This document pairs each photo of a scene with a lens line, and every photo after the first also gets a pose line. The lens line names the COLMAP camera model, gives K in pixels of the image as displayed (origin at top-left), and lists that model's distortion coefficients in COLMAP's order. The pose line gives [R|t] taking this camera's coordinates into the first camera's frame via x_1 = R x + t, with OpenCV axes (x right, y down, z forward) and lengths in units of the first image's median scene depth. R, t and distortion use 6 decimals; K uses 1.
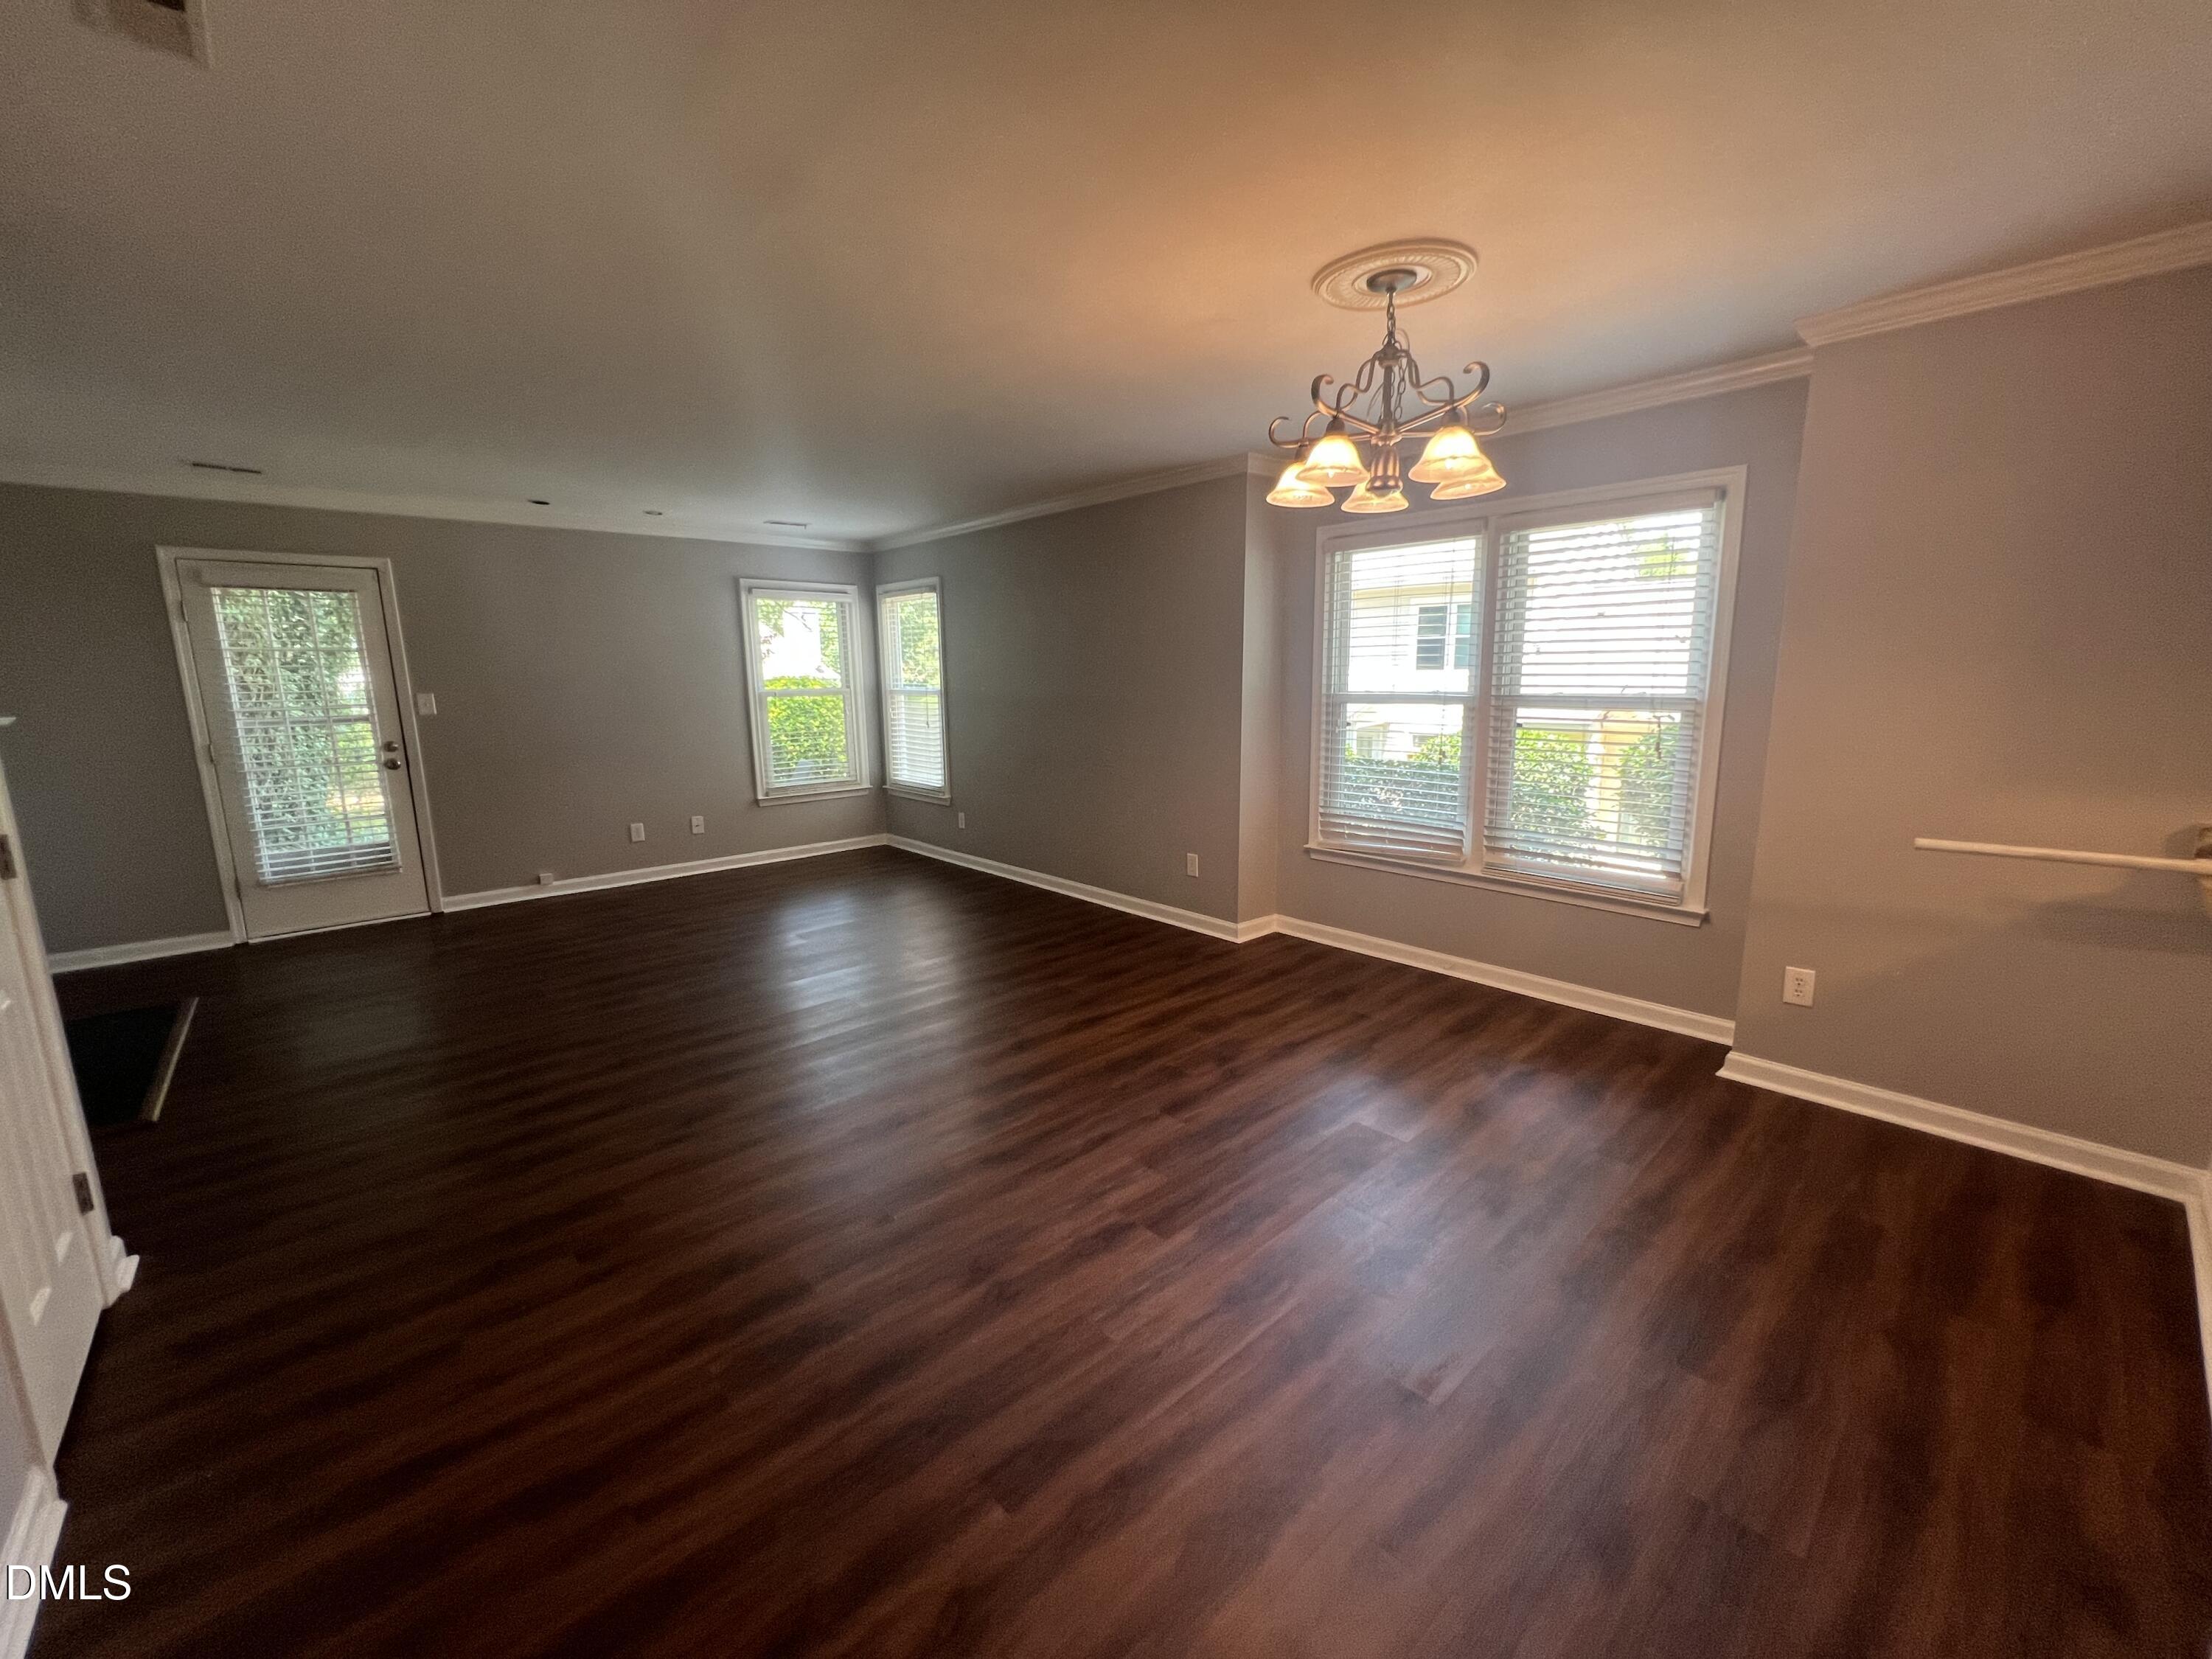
lens RADIAL K [[887.3, 0, 1107.3], [0, 887.3, 831.7], [0, 0, 1]] dist [-0.003088, 0.001199]
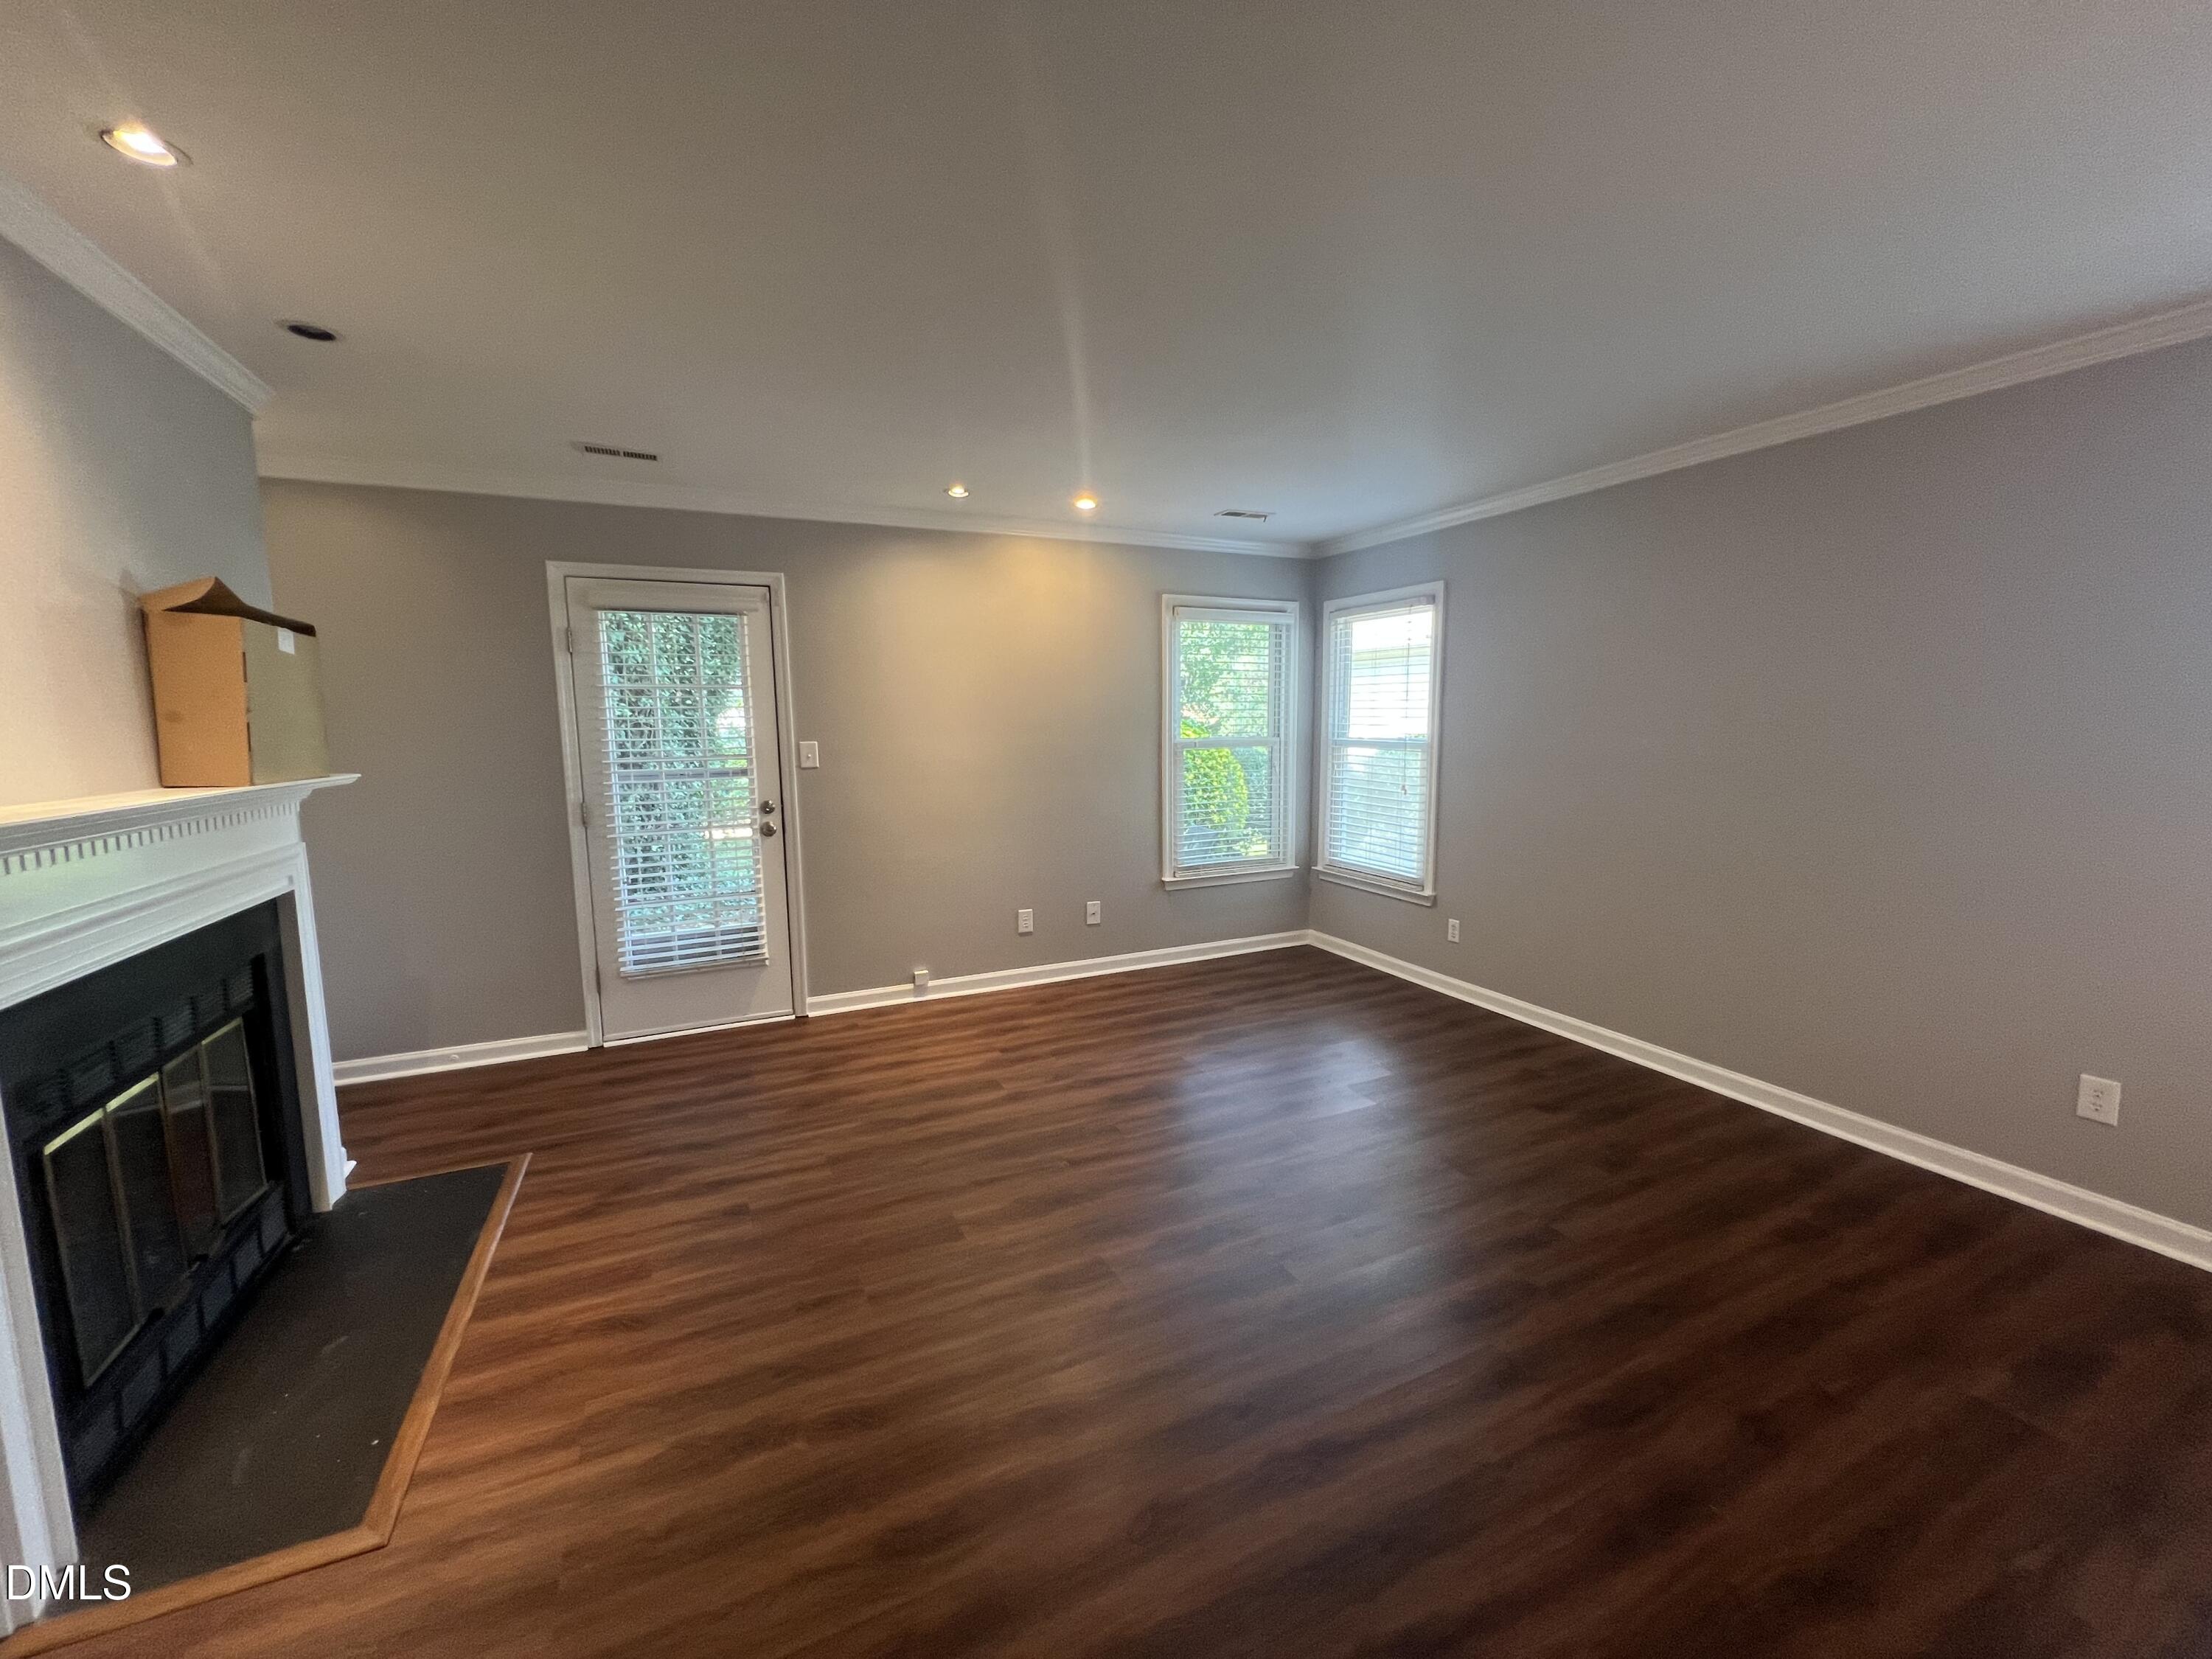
lens RADIAL K [[887.3, 0, 1103.7], [0, 887.3, 833.1], [0, 0, 1]] dist [-0.003088, 0.001199]
pose [[0.955814, 0.042540, -0.290878, -0.286684], [-0.055567, 0.997781, -0.036668, -0.060455], [0.288673, 0.051210, 0.956057, 0.326056]]
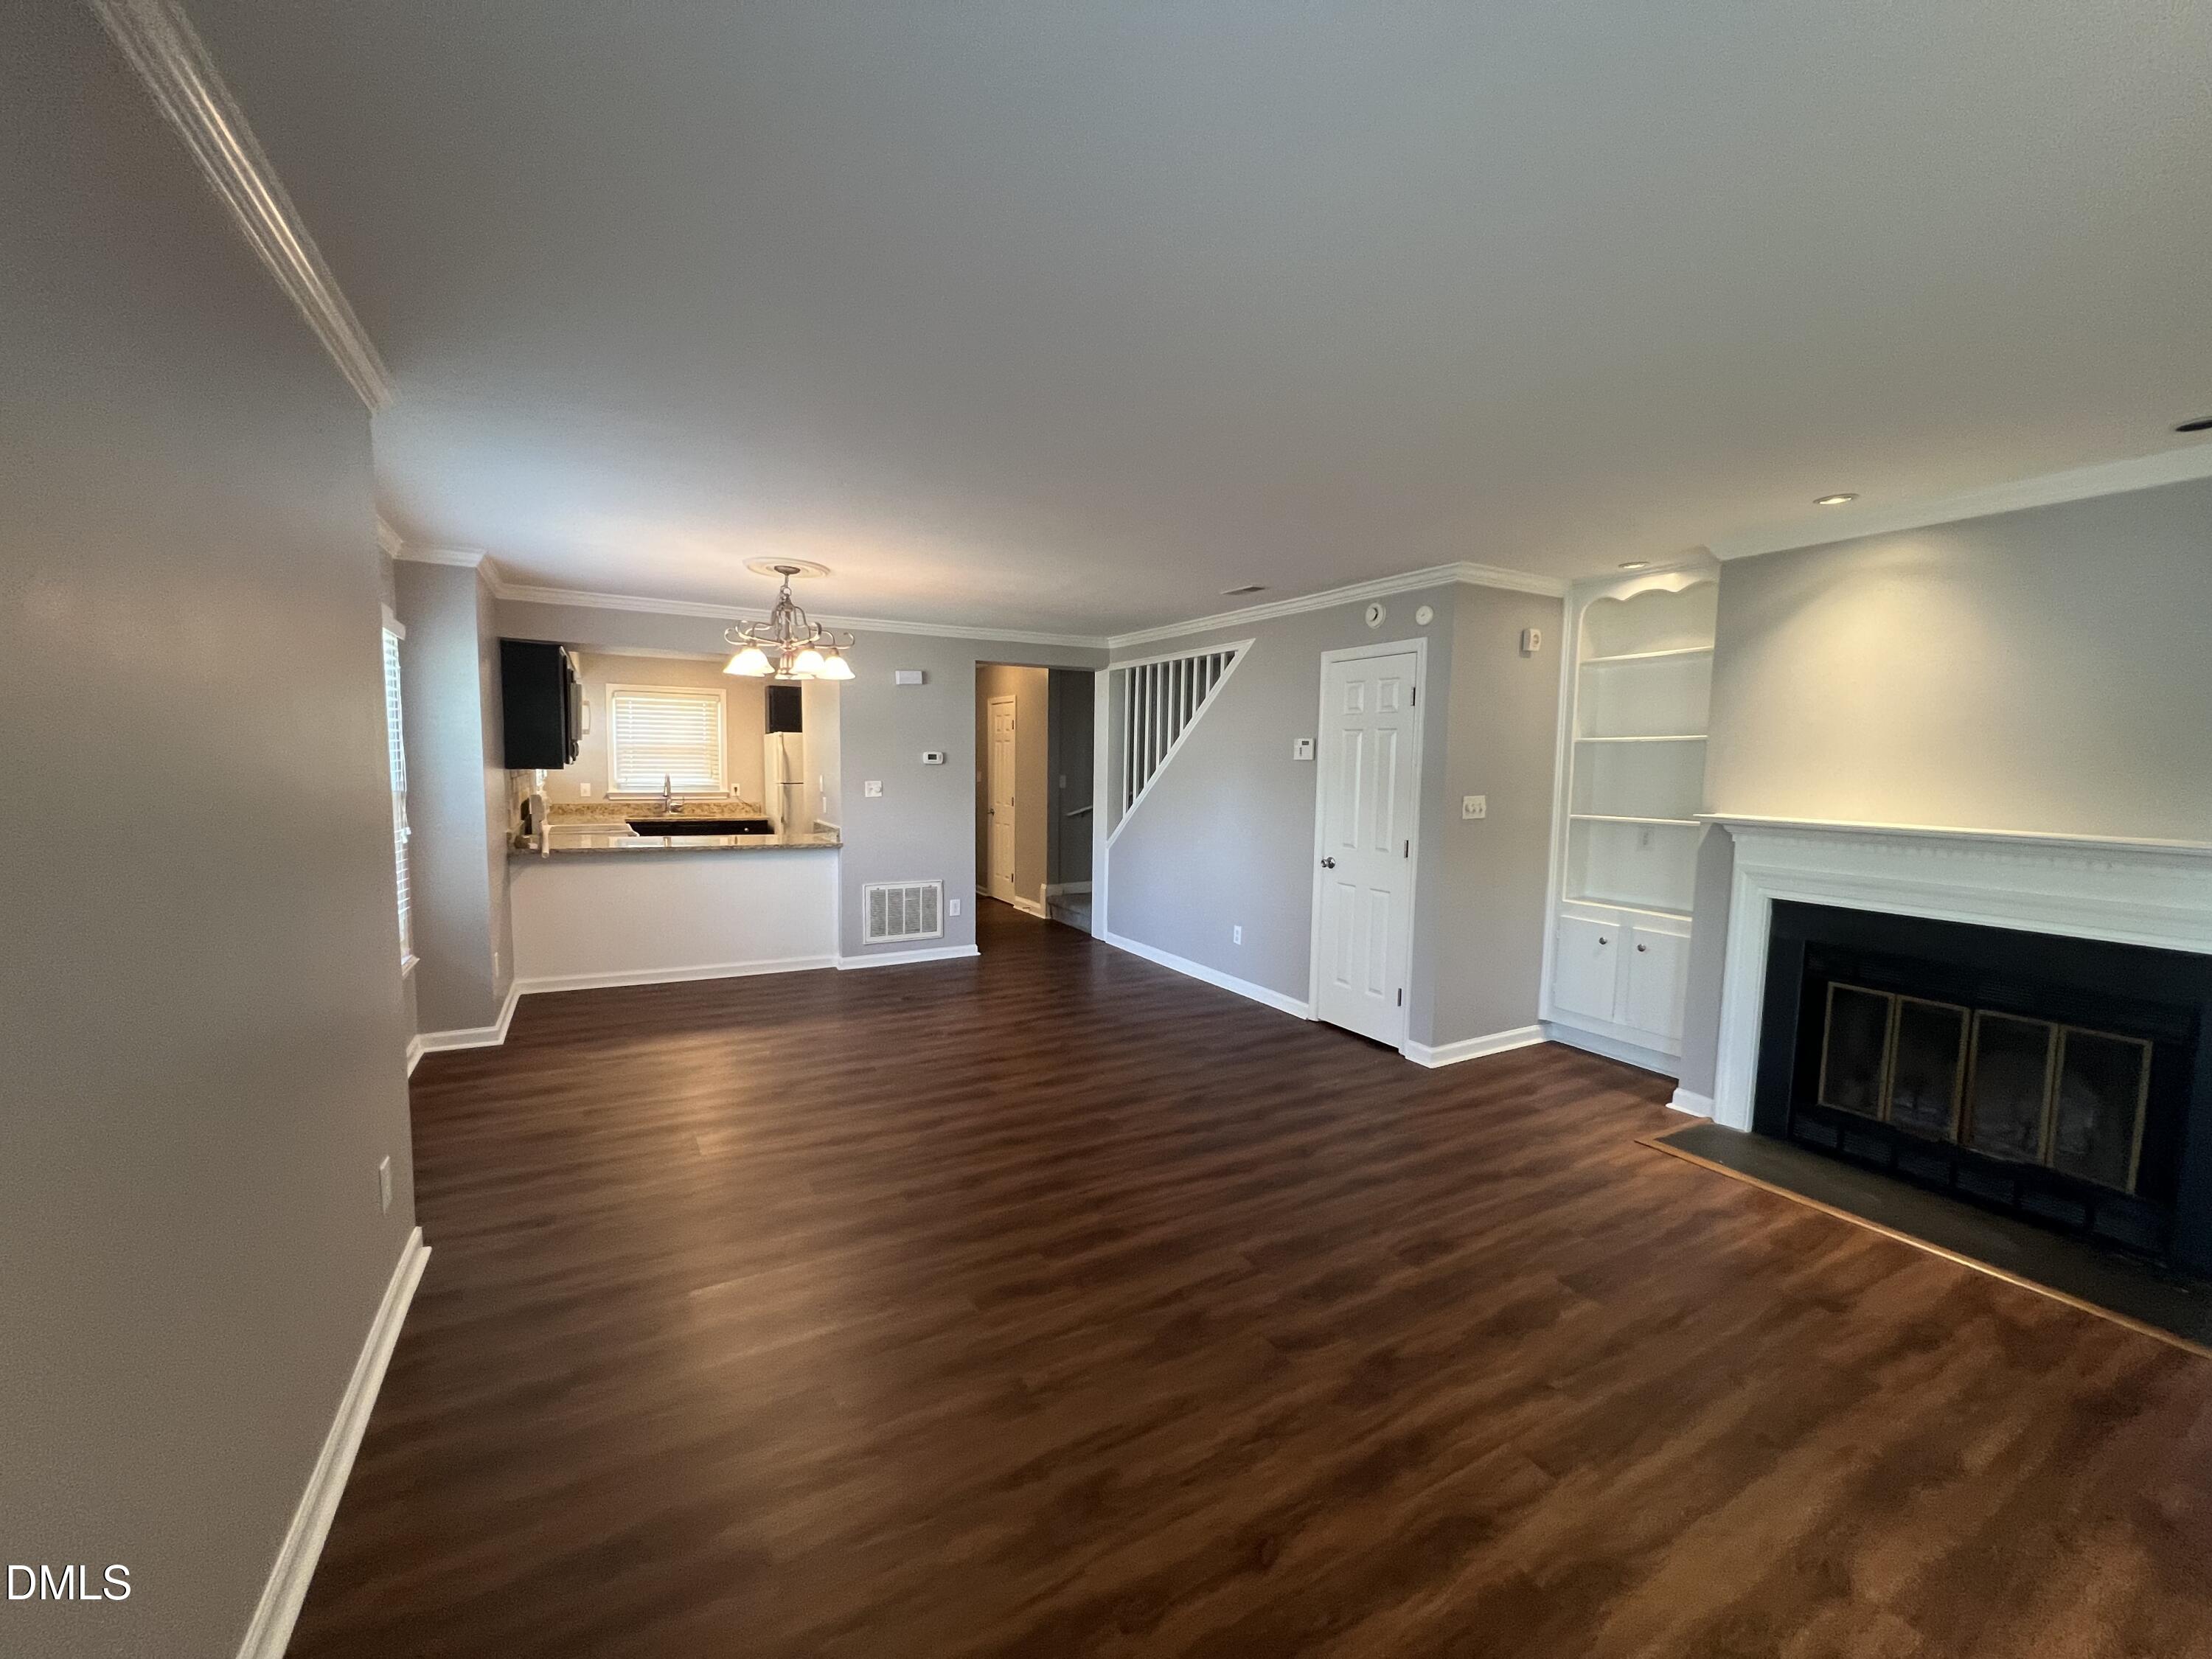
lens RADIAL K [[887.3, 0, 1104.4], [0, 887.3, 834.4], [0, 0, 1]] dist [-0.003088, 0.001199]
pose [[-0.975226, -0.022527, 0.220063, -0.345200], [0.033755, 0.967997, 0.248681, -0.227999], [-0.218622, 0.249948, -0.943255, 1.231199]]
